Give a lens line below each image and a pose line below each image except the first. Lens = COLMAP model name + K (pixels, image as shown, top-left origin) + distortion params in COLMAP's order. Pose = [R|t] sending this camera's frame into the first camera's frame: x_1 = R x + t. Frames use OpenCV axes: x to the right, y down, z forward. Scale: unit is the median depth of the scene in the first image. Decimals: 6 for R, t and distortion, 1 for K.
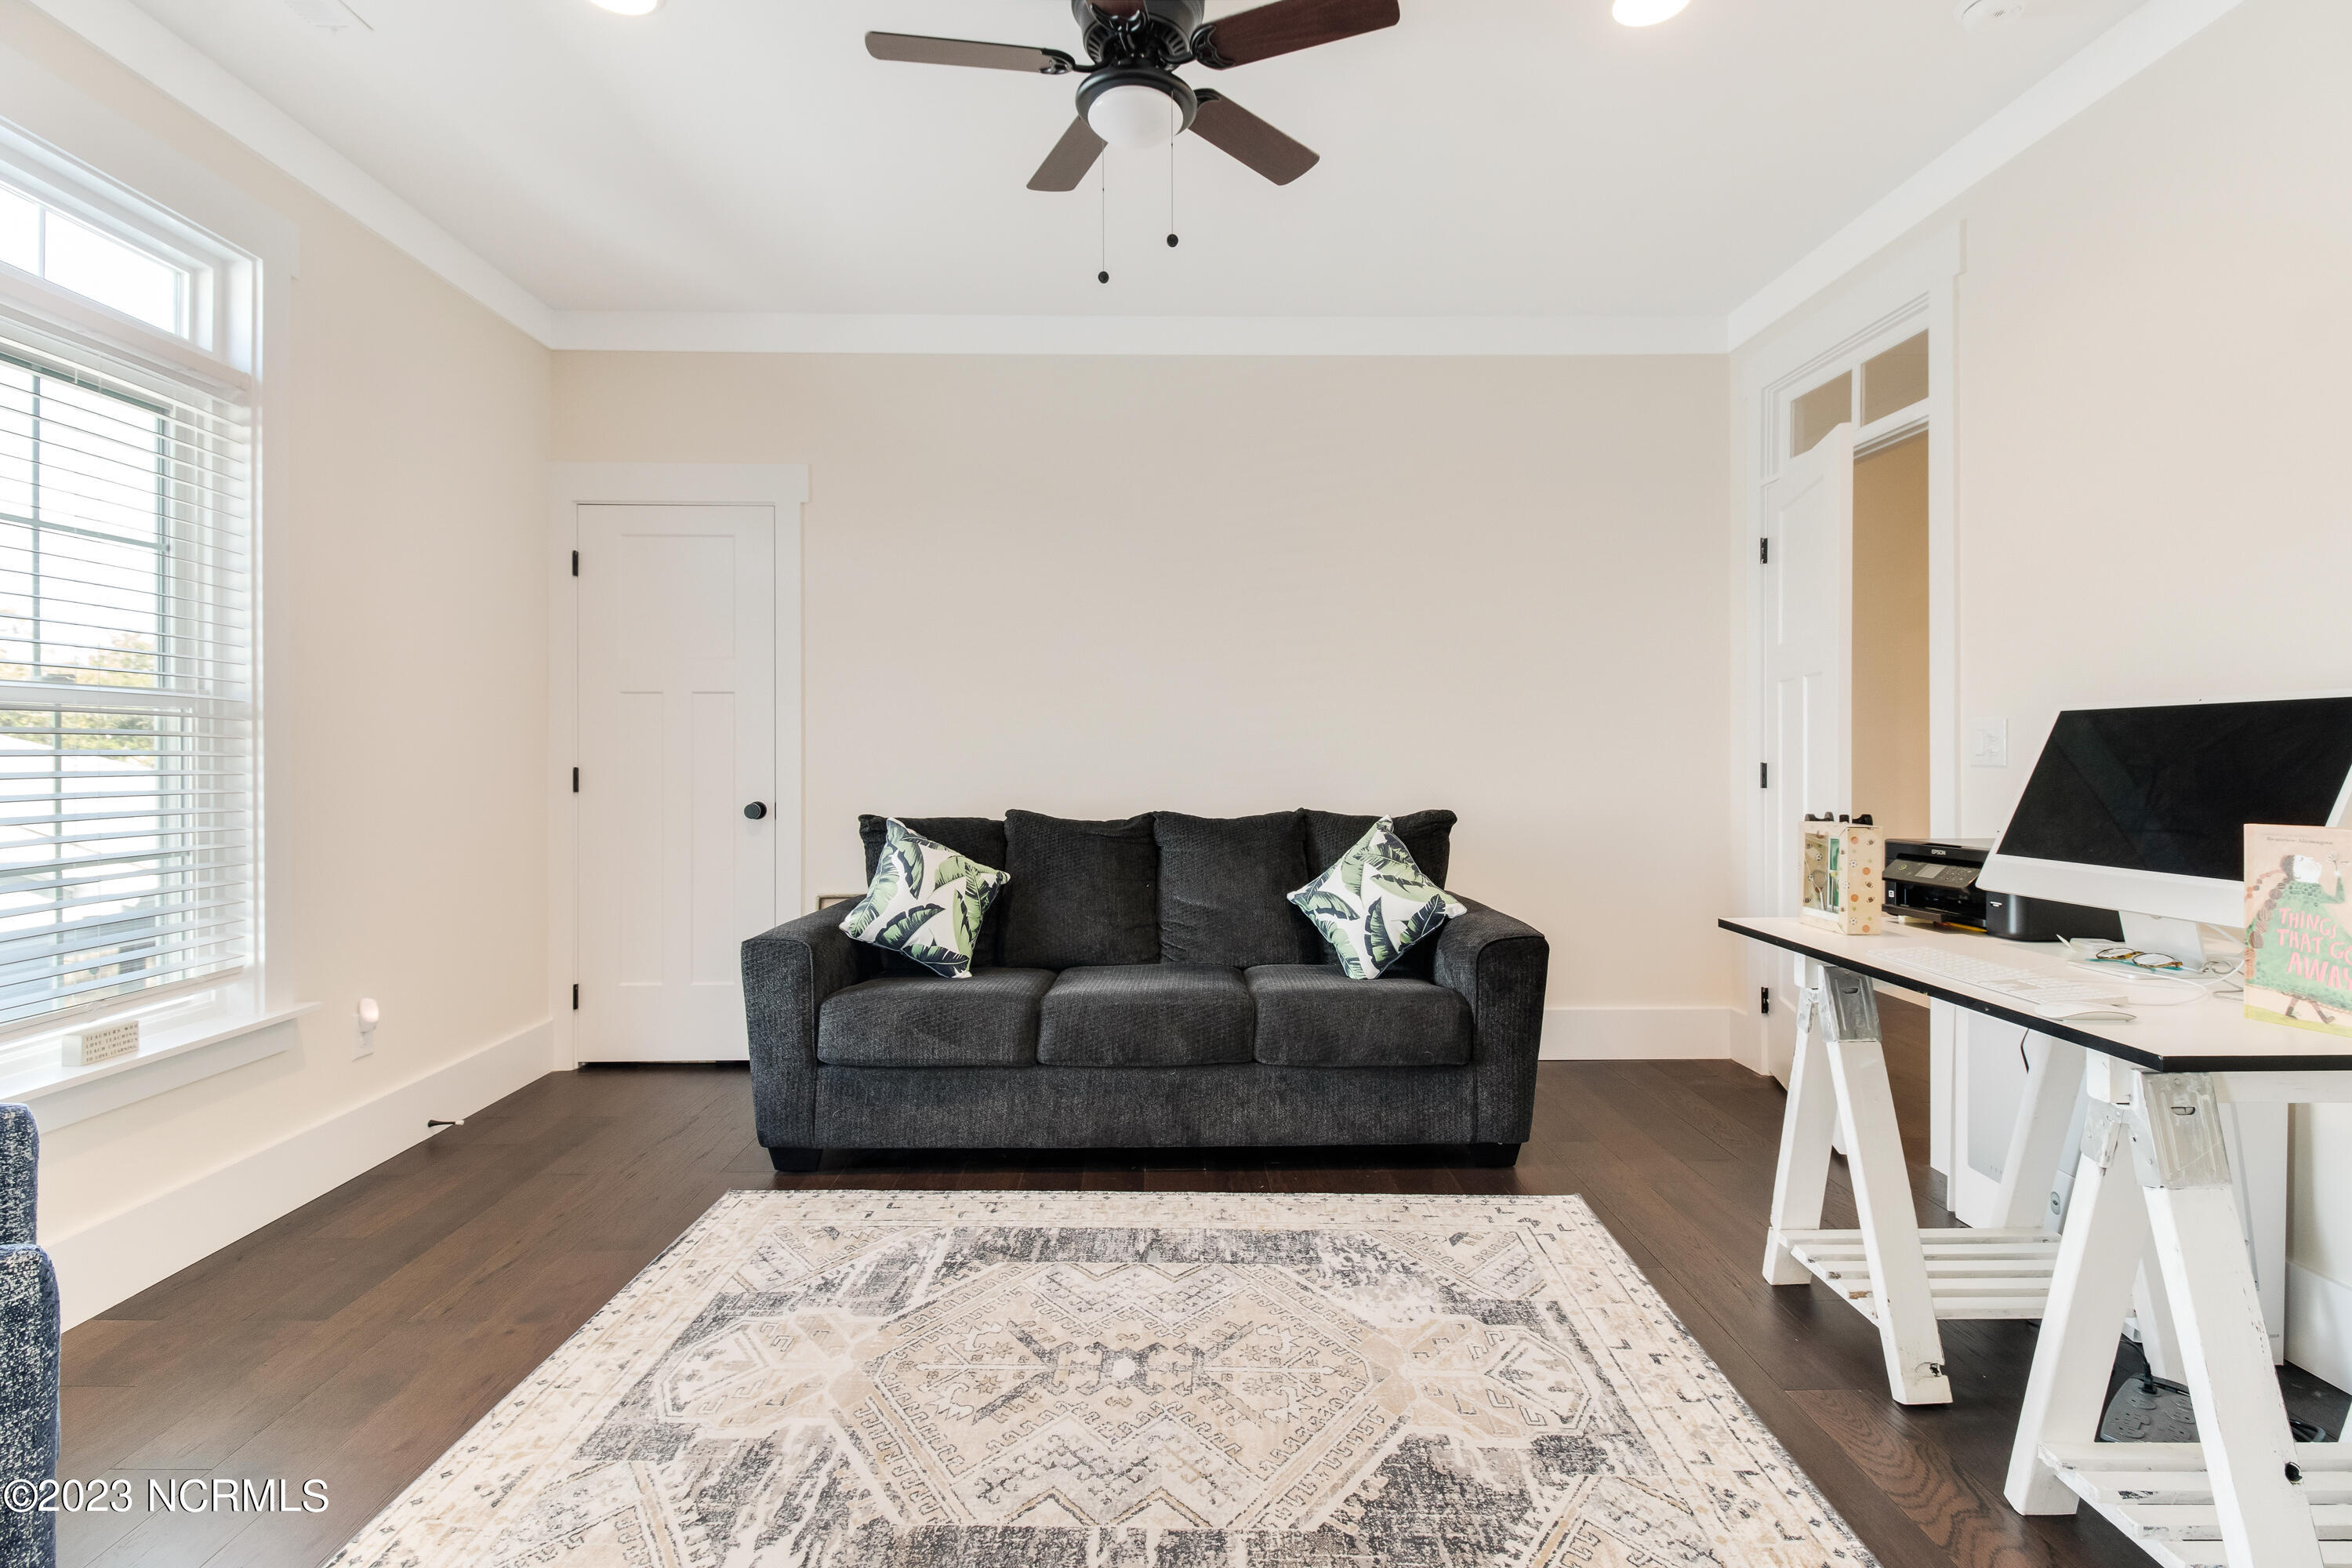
lens RADIAL K [[1101.6, 0, 1192.1], [0, 1101.6, 769.0], [0, 0, 1]] dist [0.013482, -0.005004]
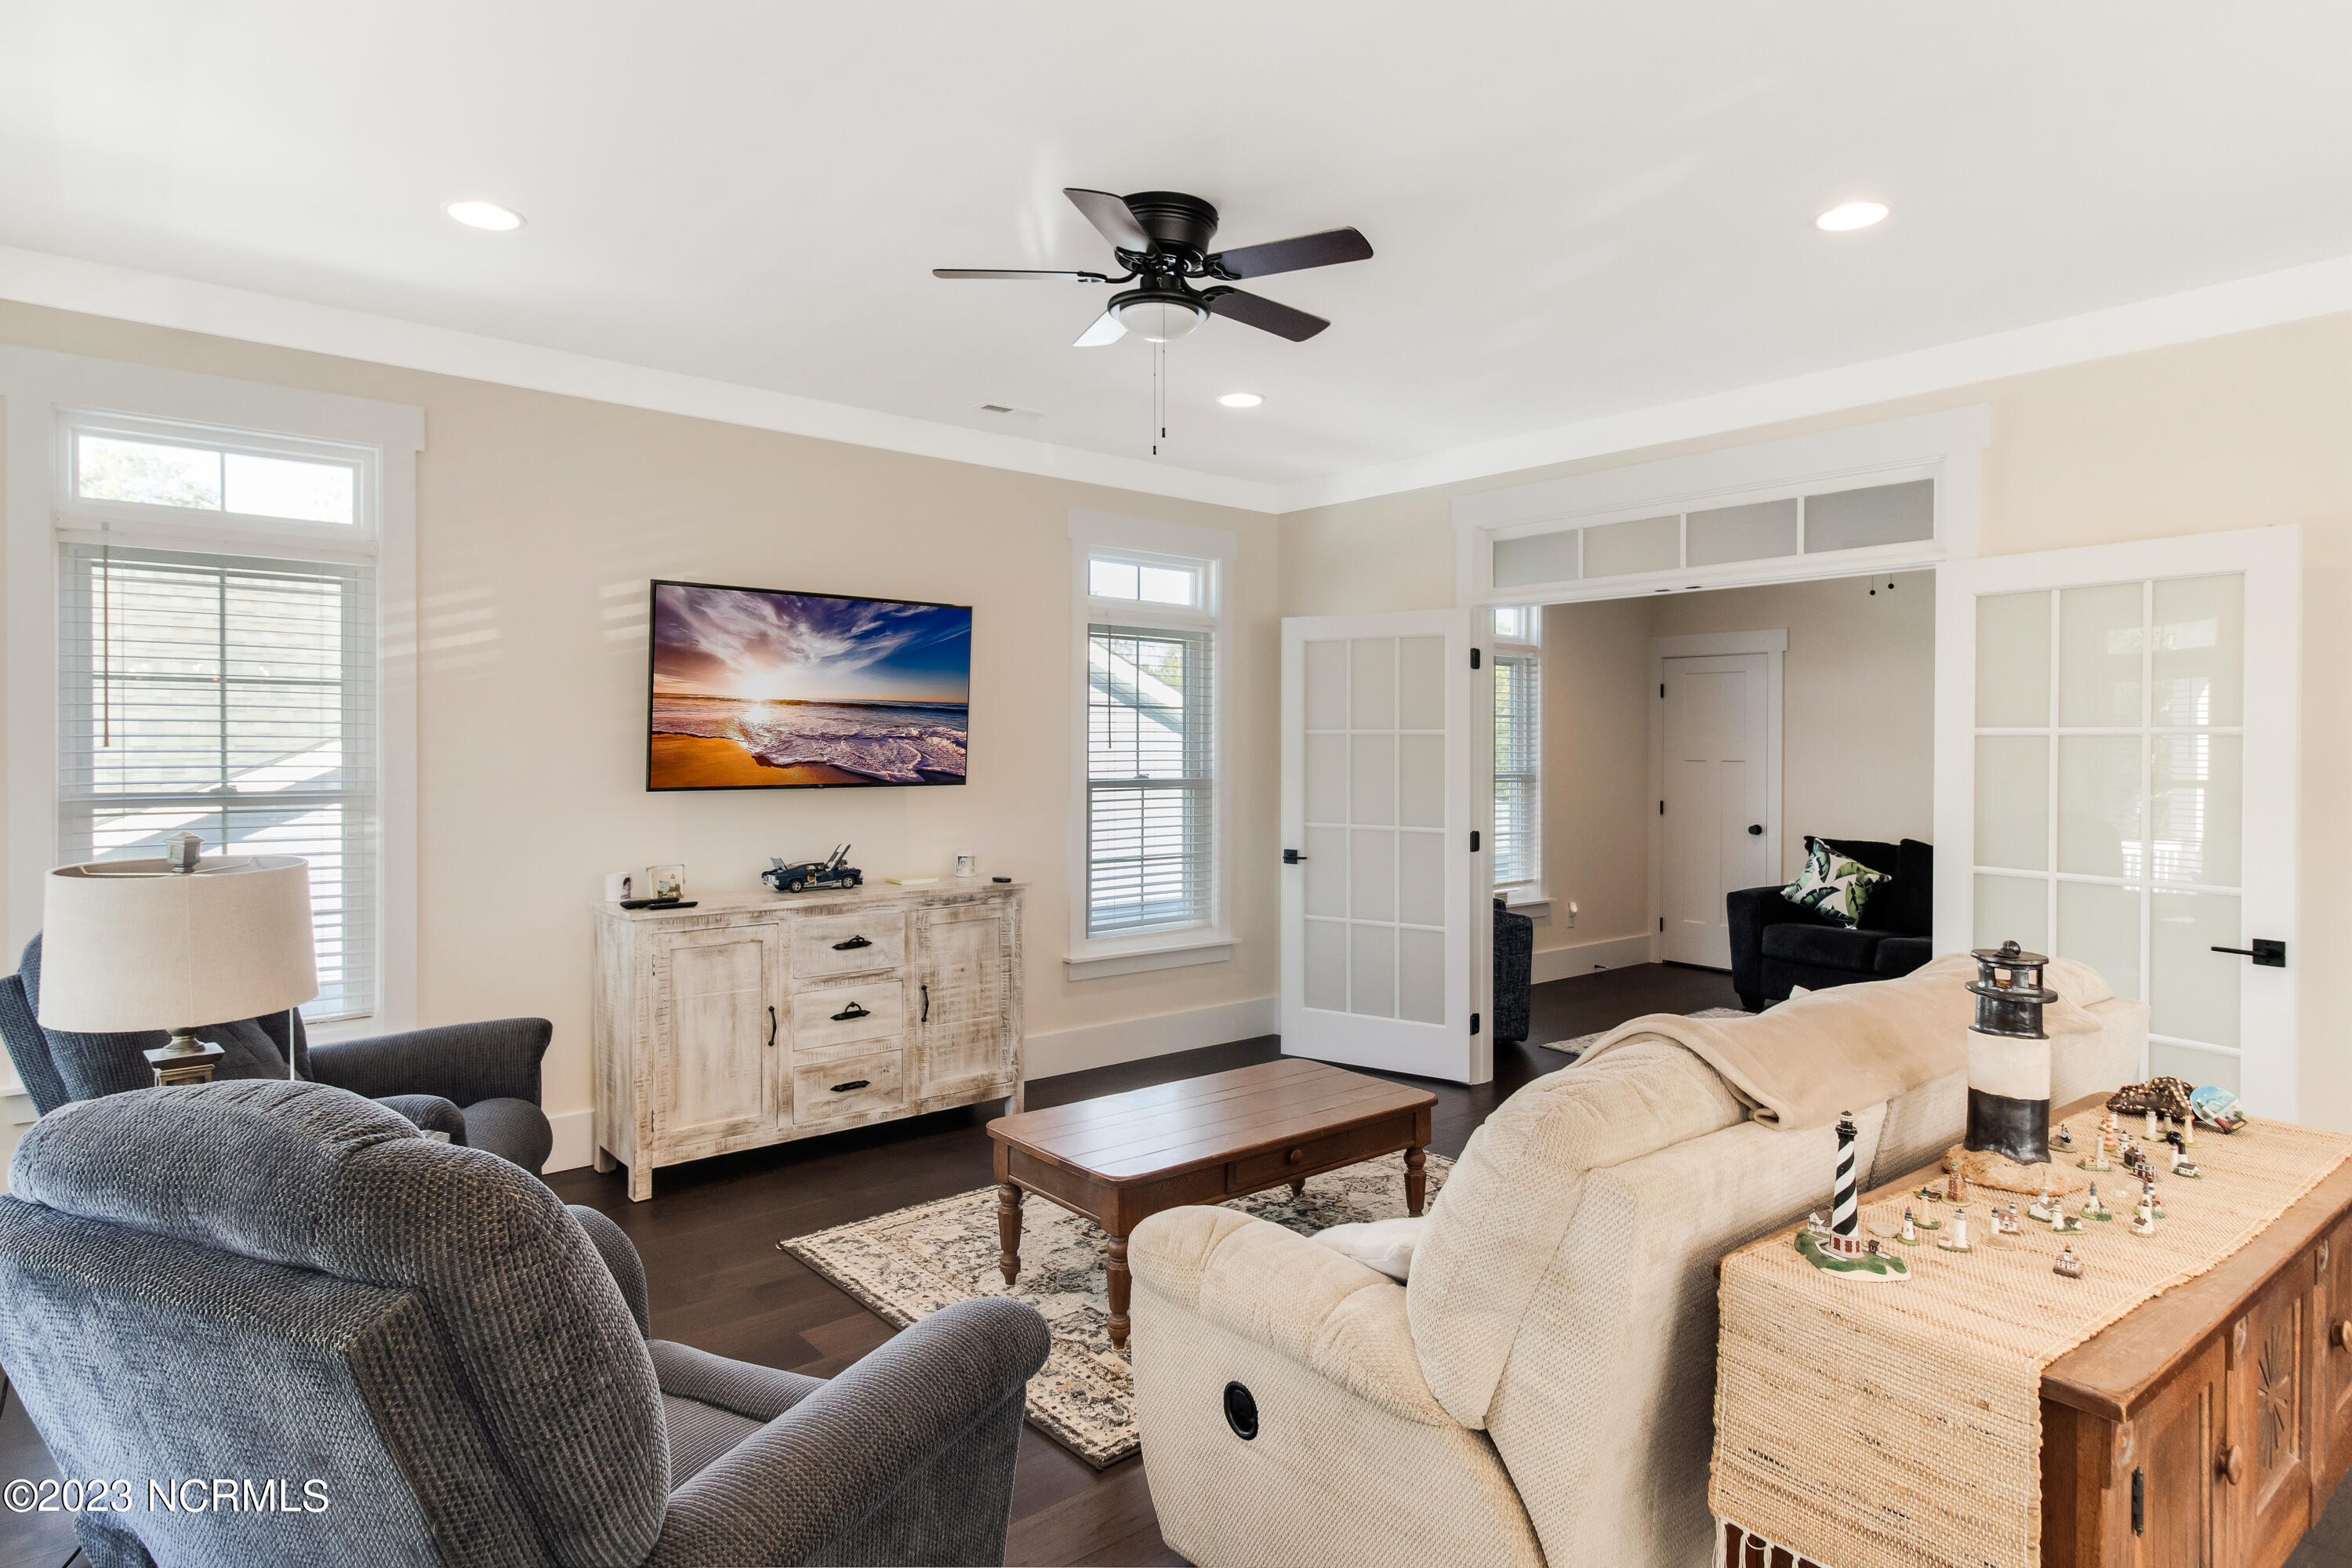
lens RADIAL K [[1270.0, 0, 1160.2], [0, 1270.0, 733.3], [0, 0, 1]] dist [0.020679, 0.001076]
pose [[0.606975, 0.001833, -0.794719, 0.784118], [-0.020115, 0.999712, -0.013058, -0.084998], [0.794466, 0.023911, 0.606837, -1.211755]]
